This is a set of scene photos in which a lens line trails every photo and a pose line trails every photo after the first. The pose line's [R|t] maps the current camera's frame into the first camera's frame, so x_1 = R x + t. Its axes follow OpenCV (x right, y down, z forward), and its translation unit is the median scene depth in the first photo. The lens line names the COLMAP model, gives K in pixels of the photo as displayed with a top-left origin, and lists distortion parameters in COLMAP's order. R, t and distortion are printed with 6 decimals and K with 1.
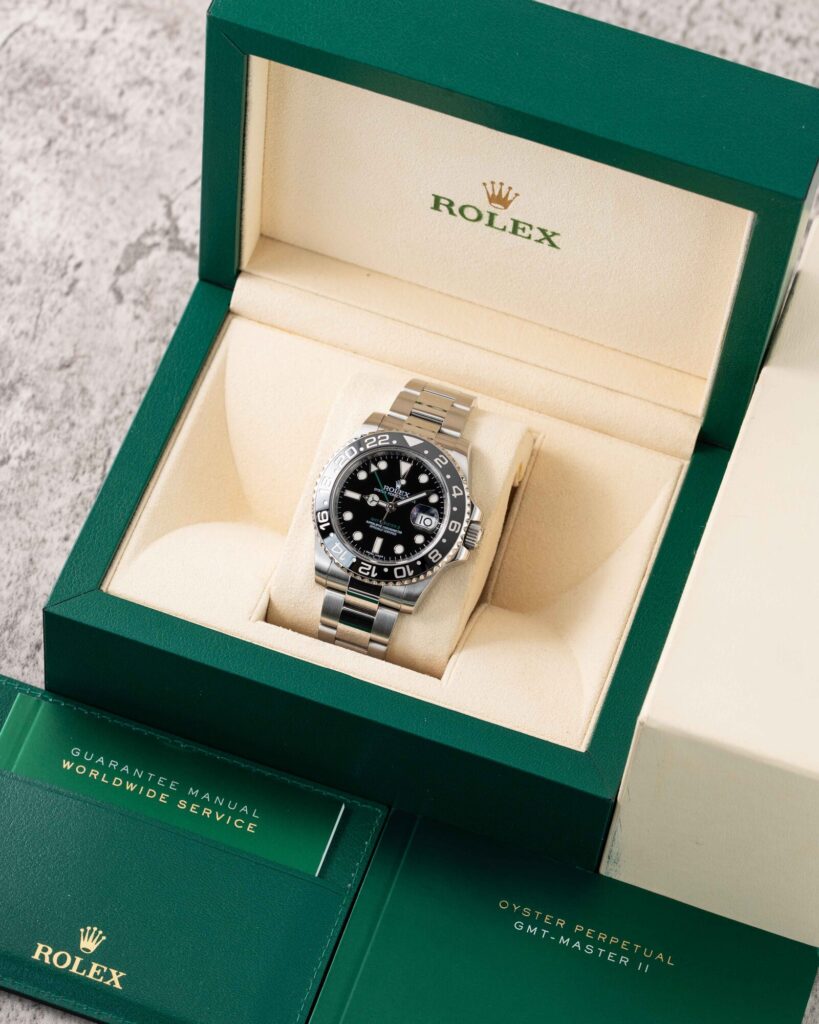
lens RADIAL K [[4839.1, 0, 410.0], [0, 4839.1, 512.2], [0, 0, 1]] dist [-0.204594, 0.000000]
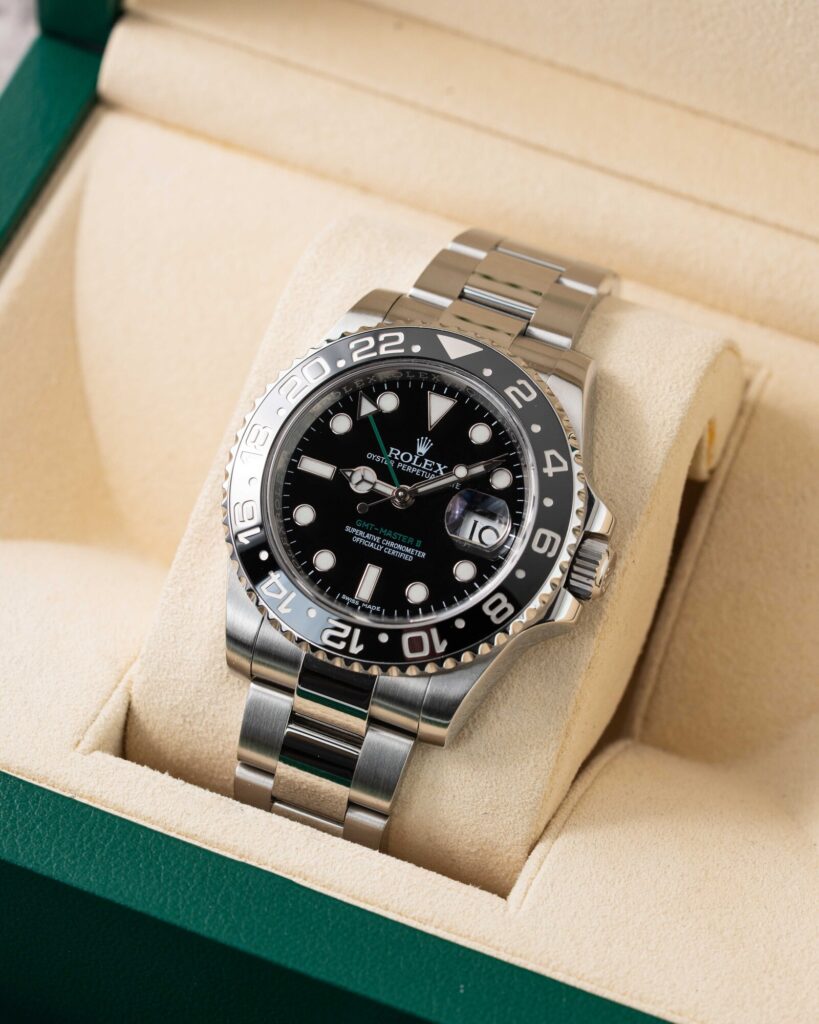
lens RADIAL K [[4839.1, 0, 407.7], [0, 4839.1, 511.6], [0, 0, 1]] dist [-0.204594, 0.000000]
pose [[0.997028, 0.026215, -0.072441, 0.027896], [-0.031237, 0.997122, -0.069083, 0.030159], [0.070421, 0.071141, 0.994977, 0.565516]]
